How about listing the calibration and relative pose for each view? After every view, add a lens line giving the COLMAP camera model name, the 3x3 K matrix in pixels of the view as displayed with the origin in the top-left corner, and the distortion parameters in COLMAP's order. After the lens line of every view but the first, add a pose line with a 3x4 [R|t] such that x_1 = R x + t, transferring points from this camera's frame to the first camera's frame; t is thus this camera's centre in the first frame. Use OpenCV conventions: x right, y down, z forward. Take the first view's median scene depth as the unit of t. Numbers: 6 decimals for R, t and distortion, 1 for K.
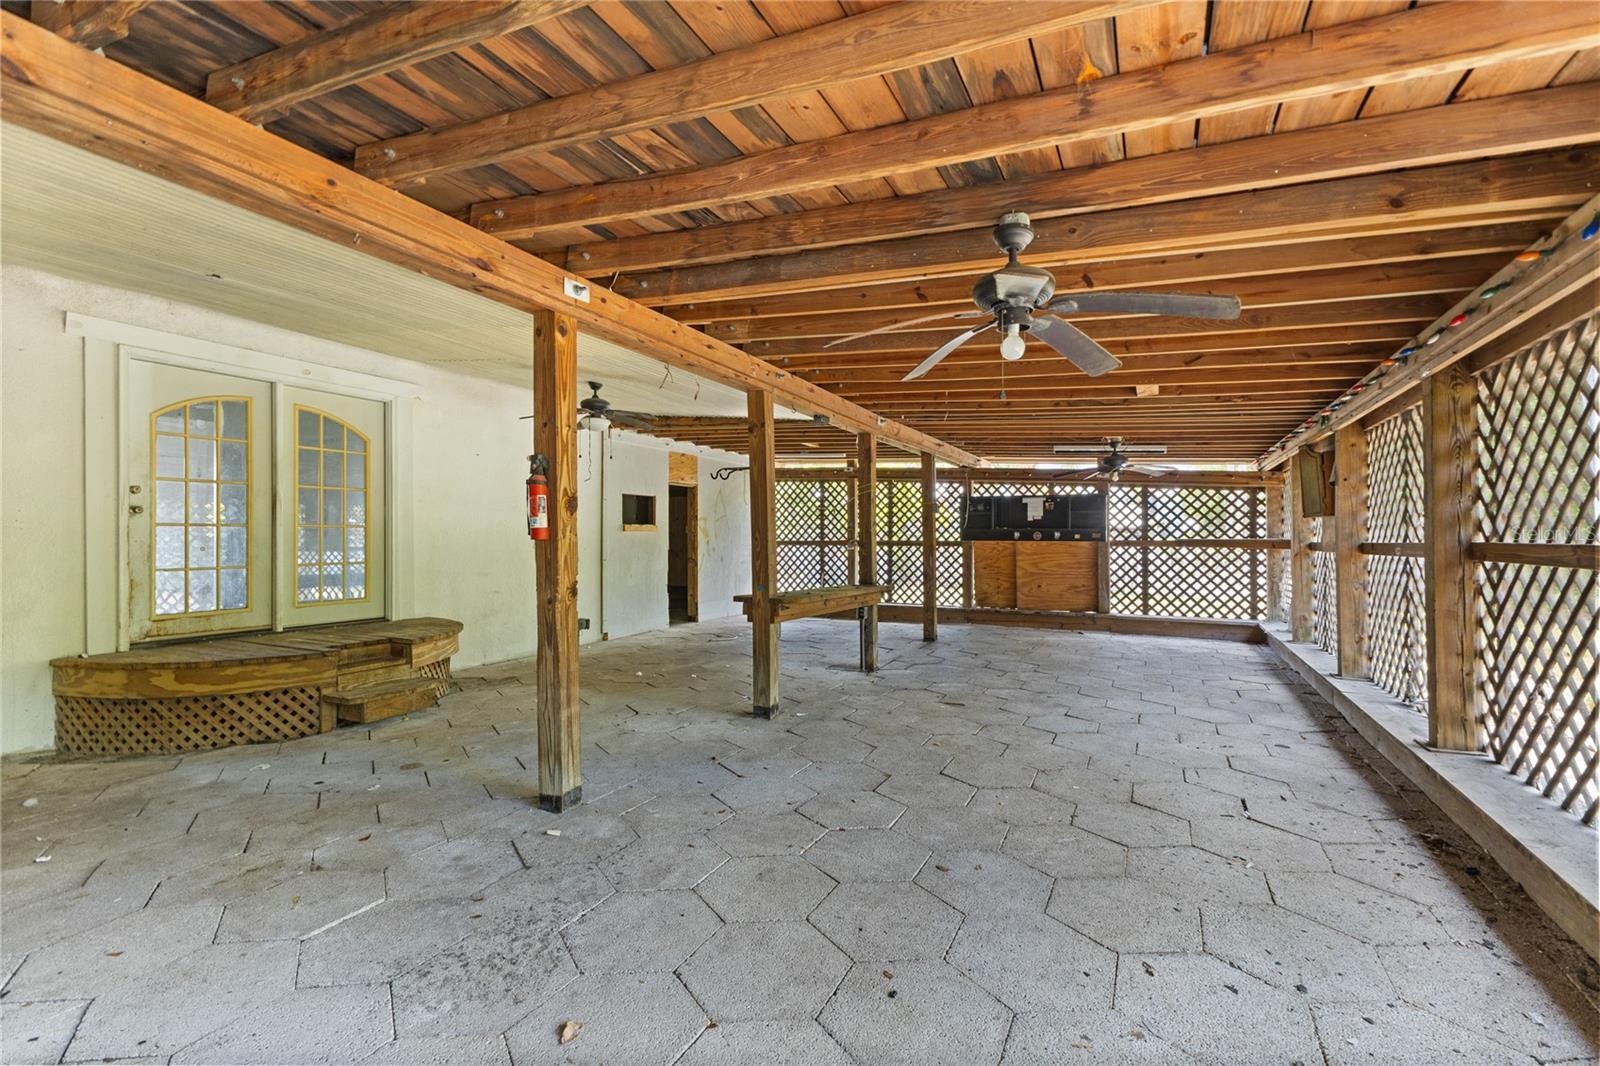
lens RADIAL K [[697.3, 0, 800.0], [0, 697.3, 533.0], [0, 0, 1]] dist [0.001493, 0.000573]
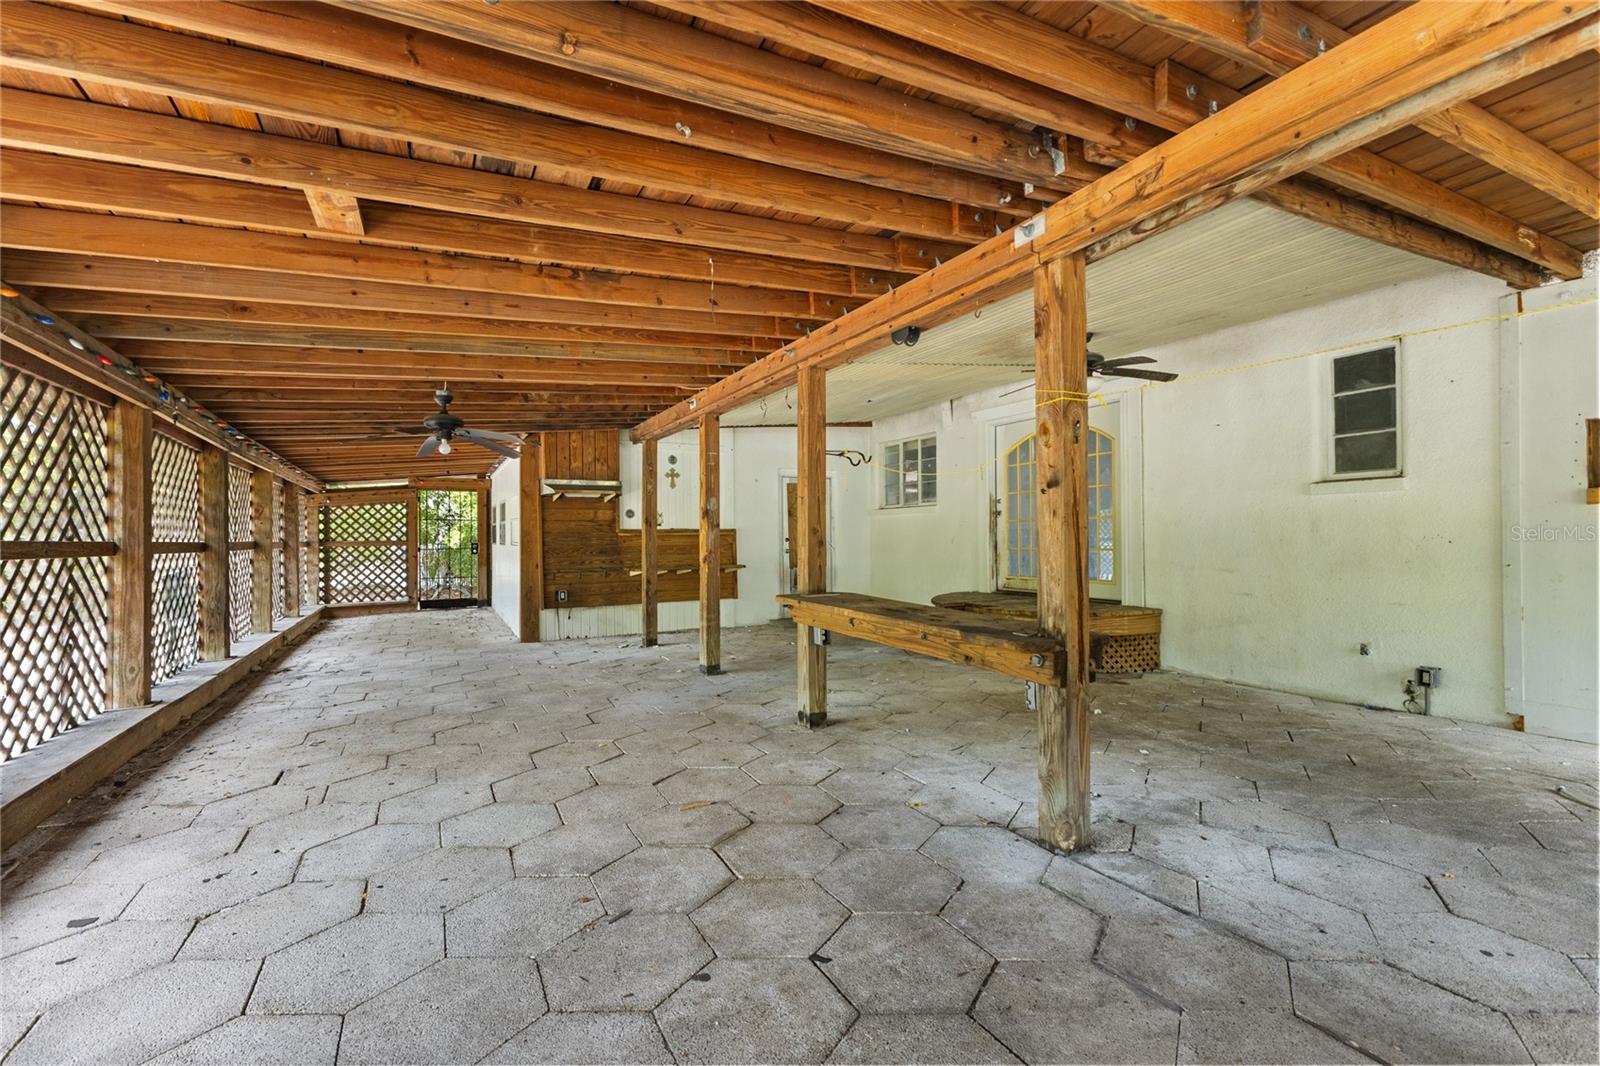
lens RADIAL K [[697.3, 0, 800.0], [0, 697.3, 533.0], [0, 0, 1]] dist [0.001493, 0.000573]
pose [[-0.567650, 0.009524, -0.823215, 0.993990], [0.016028, 0.999871, 0.000516, 0.018297], [0.823114, -0.012901, -0.567729, 2.136220]]
